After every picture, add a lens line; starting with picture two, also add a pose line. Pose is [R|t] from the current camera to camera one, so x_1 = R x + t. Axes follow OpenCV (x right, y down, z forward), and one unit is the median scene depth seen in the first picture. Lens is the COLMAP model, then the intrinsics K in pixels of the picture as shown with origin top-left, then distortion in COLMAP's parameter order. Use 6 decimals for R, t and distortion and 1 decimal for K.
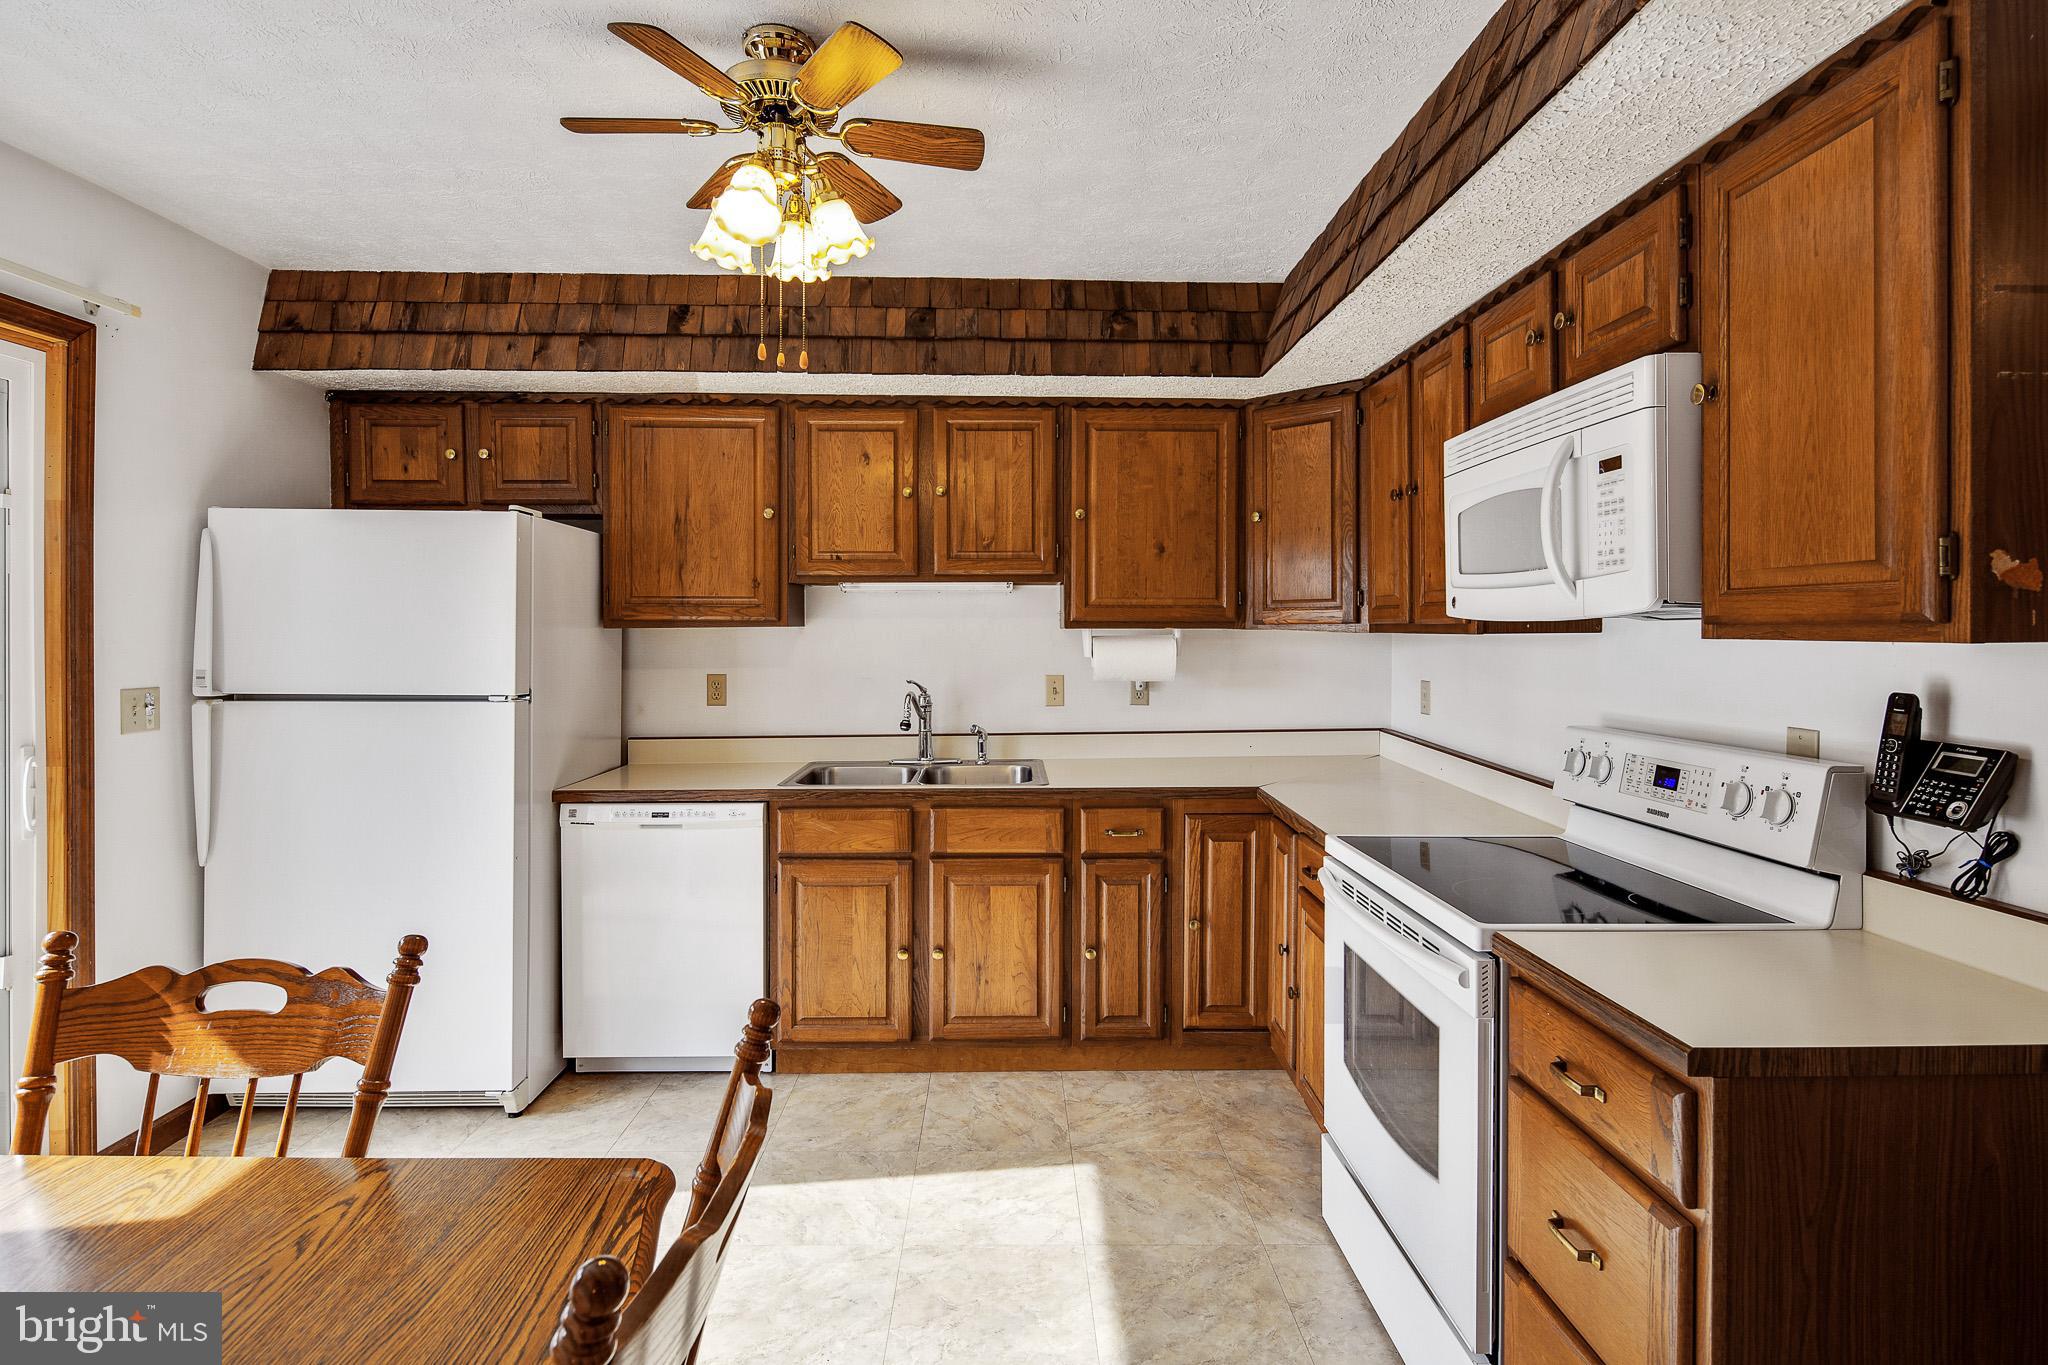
lens RADIAL K [[991.8, 0, 1018.6], [0, 991.8, 632.7], [0, 0, 1]] dist [0.003884, -0.005372]
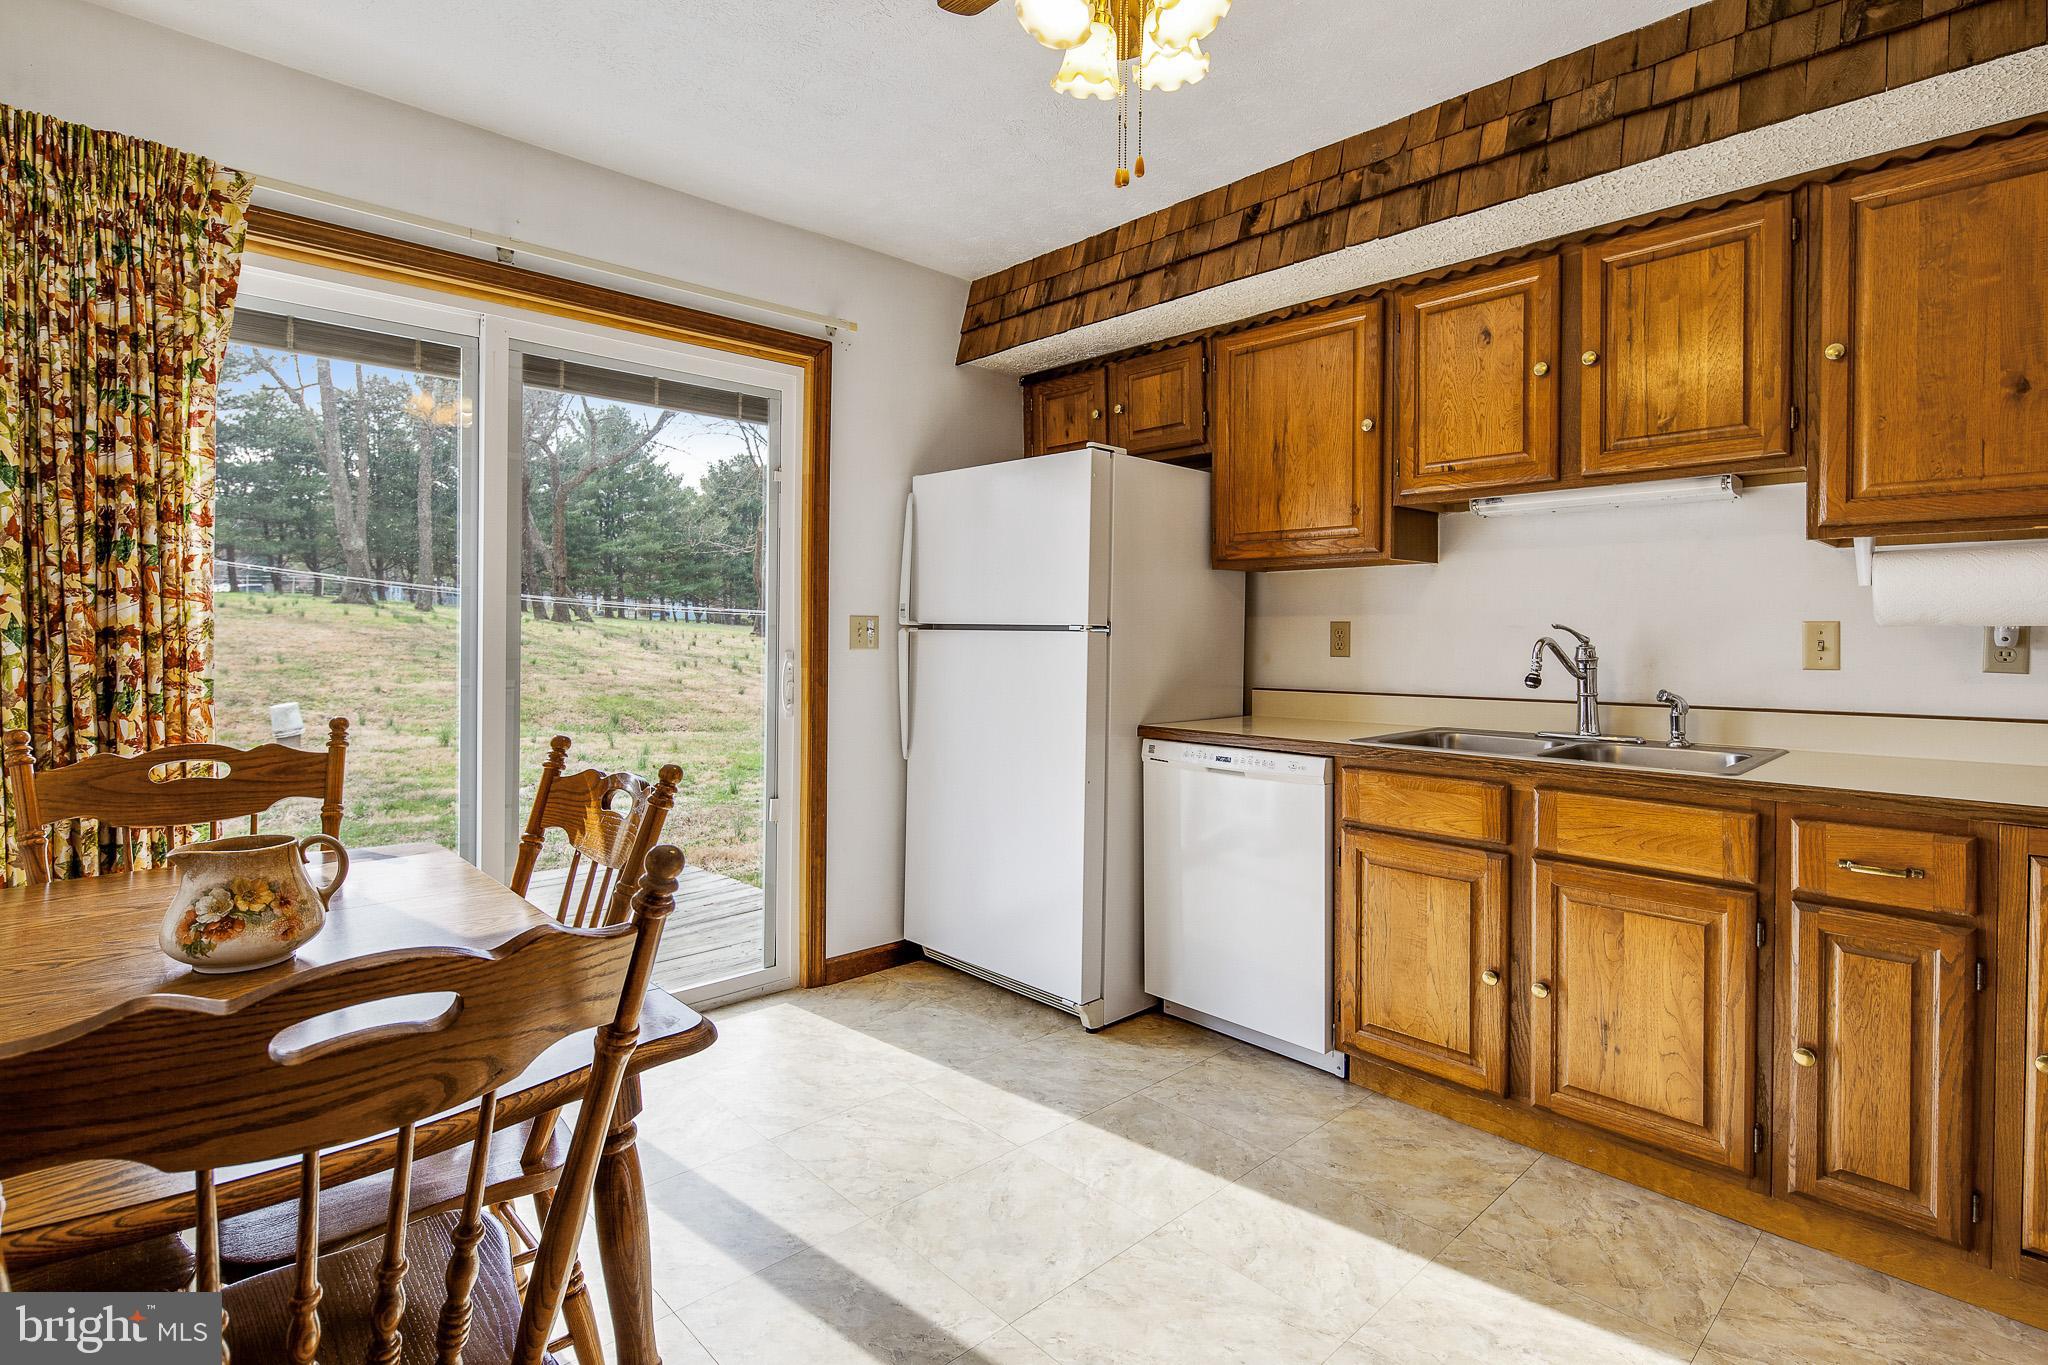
lens RADIAL K [[991.8, 0, 1018.6], [0, 991.8, 632.7], [0, 0, 1]] dist [0.003884, -0.005372]
pose [[0.675946, 0.006525, -0.736922, 0.190466], [-0.008565, 0.999963, 0.000998, 0.064920], [0.736901, 0.005637, 0.675977, 0.225627]]
